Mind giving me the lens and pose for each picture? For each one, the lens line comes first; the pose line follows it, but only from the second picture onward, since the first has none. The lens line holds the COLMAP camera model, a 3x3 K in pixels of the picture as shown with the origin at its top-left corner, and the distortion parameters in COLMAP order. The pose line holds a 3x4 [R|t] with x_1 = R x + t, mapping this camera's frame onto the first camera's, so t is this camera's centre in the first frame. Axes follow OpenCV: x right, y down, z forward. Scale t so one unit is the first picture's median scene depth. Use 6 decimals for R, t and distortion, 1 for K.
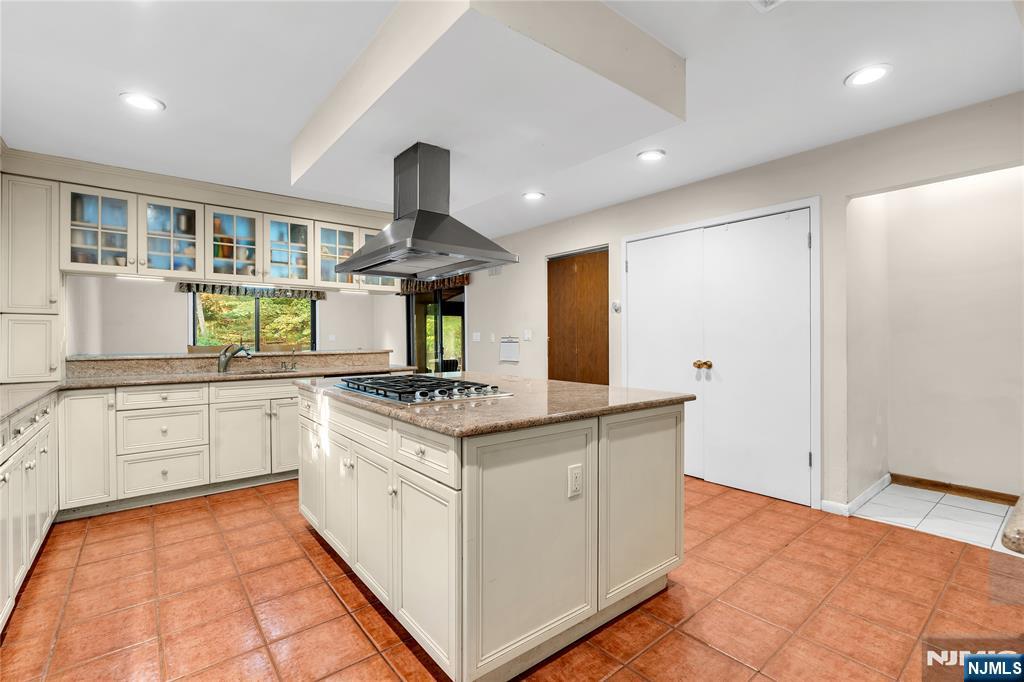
lens RADIAL K [[462.1, 0, 513.0], [0, 462.1, 340.1], [0, 0, 1]] dist [-0.009167, 0.003054]
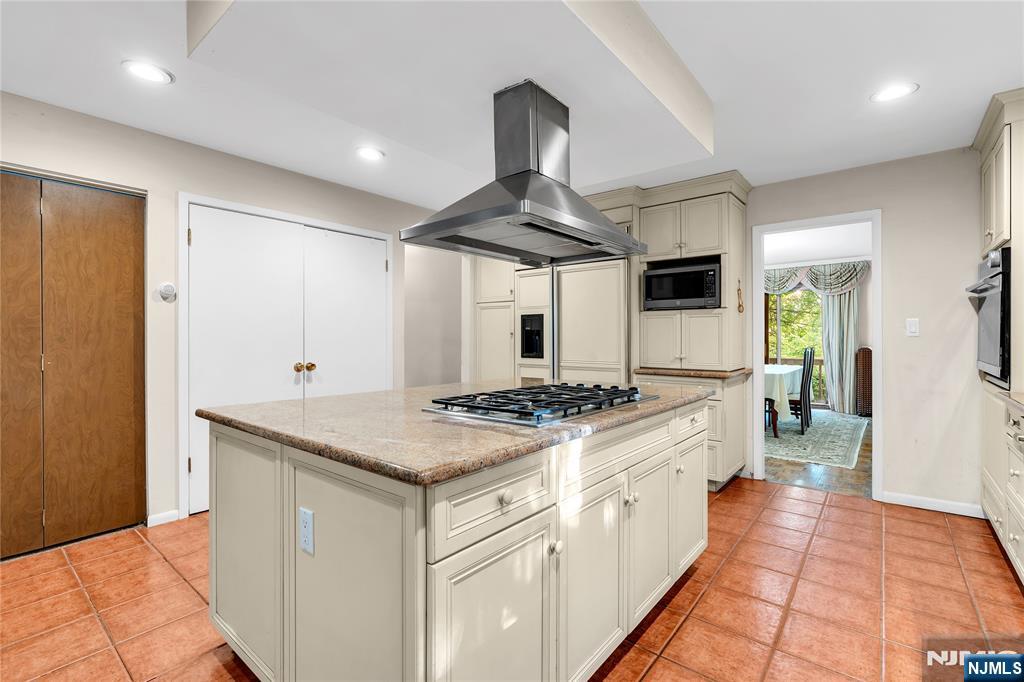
lens RADIAL K [[462.1, 0, 513.0], [0, 462.1, 337.0], [0, 0, 1]] dist [-0.009167, 0.003054]
pose [[-0.206229, 0.003967, 0.978496, -0.716469], [0.008693, 0.999960, -0.002222, -0.004003], [-0.978465, 0.008048, -0.206255, 0.900440]]
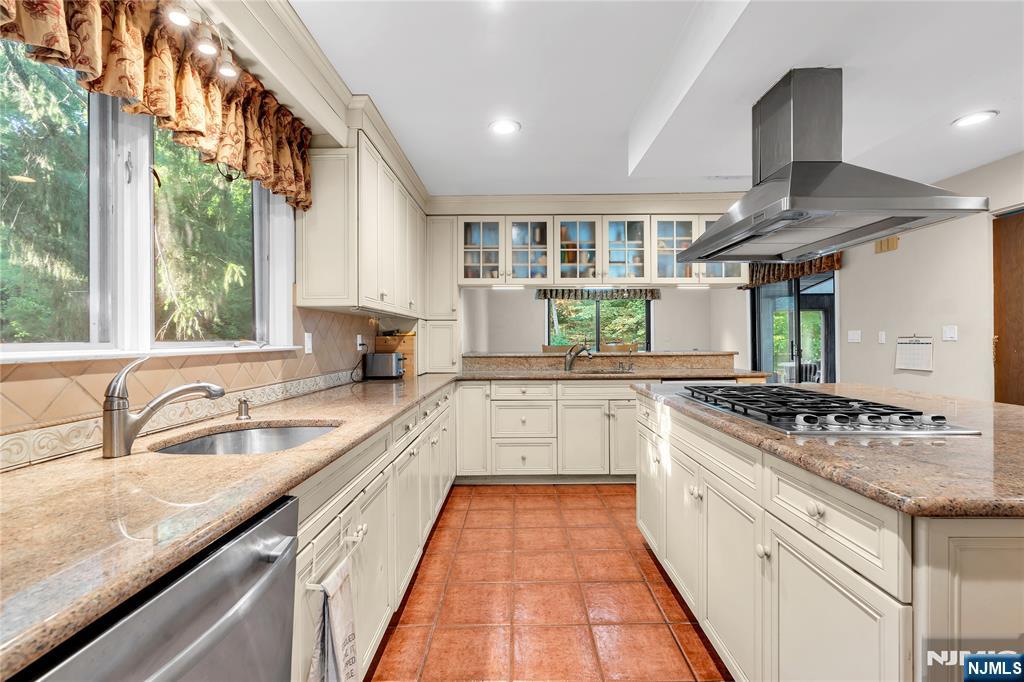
lens RADIAL K [[462.1, 0, 513.9], [0, 462.1, 340.5], [0, 0, 1]] dist [-0.009167, 0.003054]
pose [[0.773198, 0.000594, -0.634164, -0.059626], [-0.000167, 1.000000, 0.000734, -0.000658], [0.634165, -0.000462, 0.773198, 0.112773]]
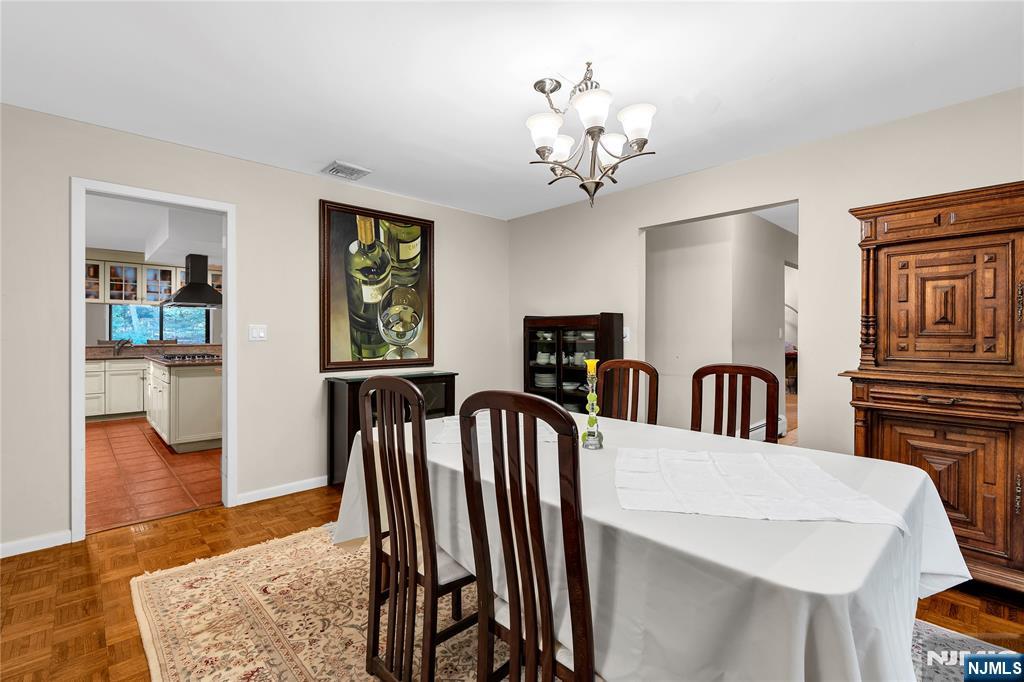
lens RADIAL K [[462.1, 0, 519.1], [0, 462.1, 334.2], [0, 0, 1]] dist [-0.009167, 0.003054]
pose [[0.995903, 0.004743, 0.090299, 0.899848], [-0.003865, 0.999944, -0.009893, 0.002405], [-0.090341, 0.009503, 0.995866, -1.073768]]
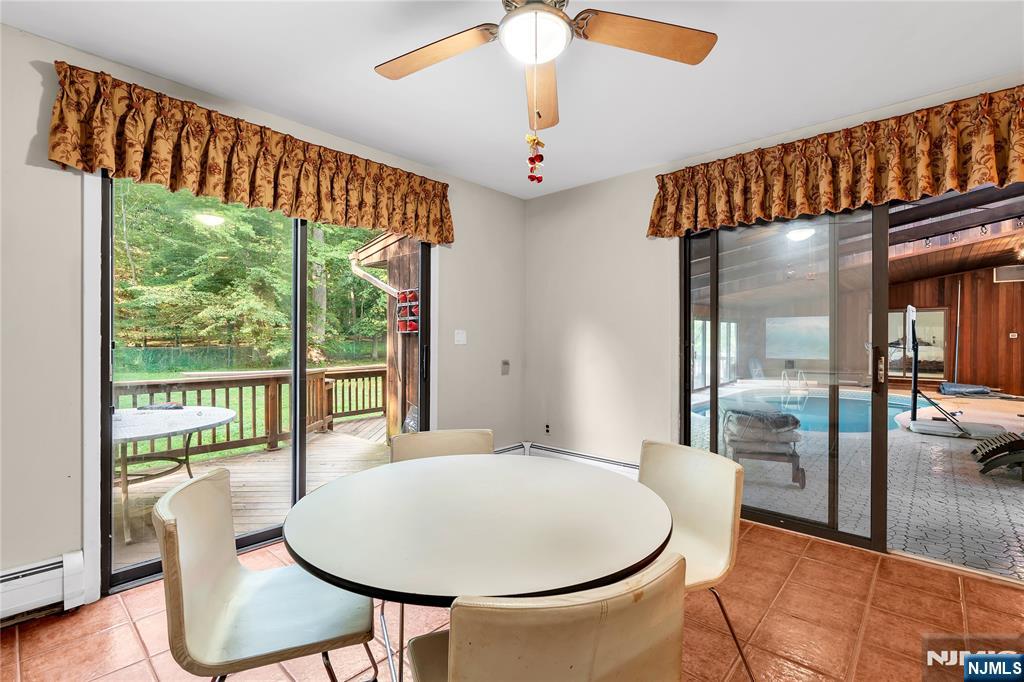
lens RADIAL K [[462.1, 0, 515.3], [0, 462.1, 340.1], [0, 0, 1]] dist [-0.009167, 0.003054]
pose [[0.987328, 0.010895, 0.158317, -1.057611], [-0.010476, 0.999939, -0.003478, -0.003619], [-0.158345, 0.001776, 0.987382, 1.475492]]
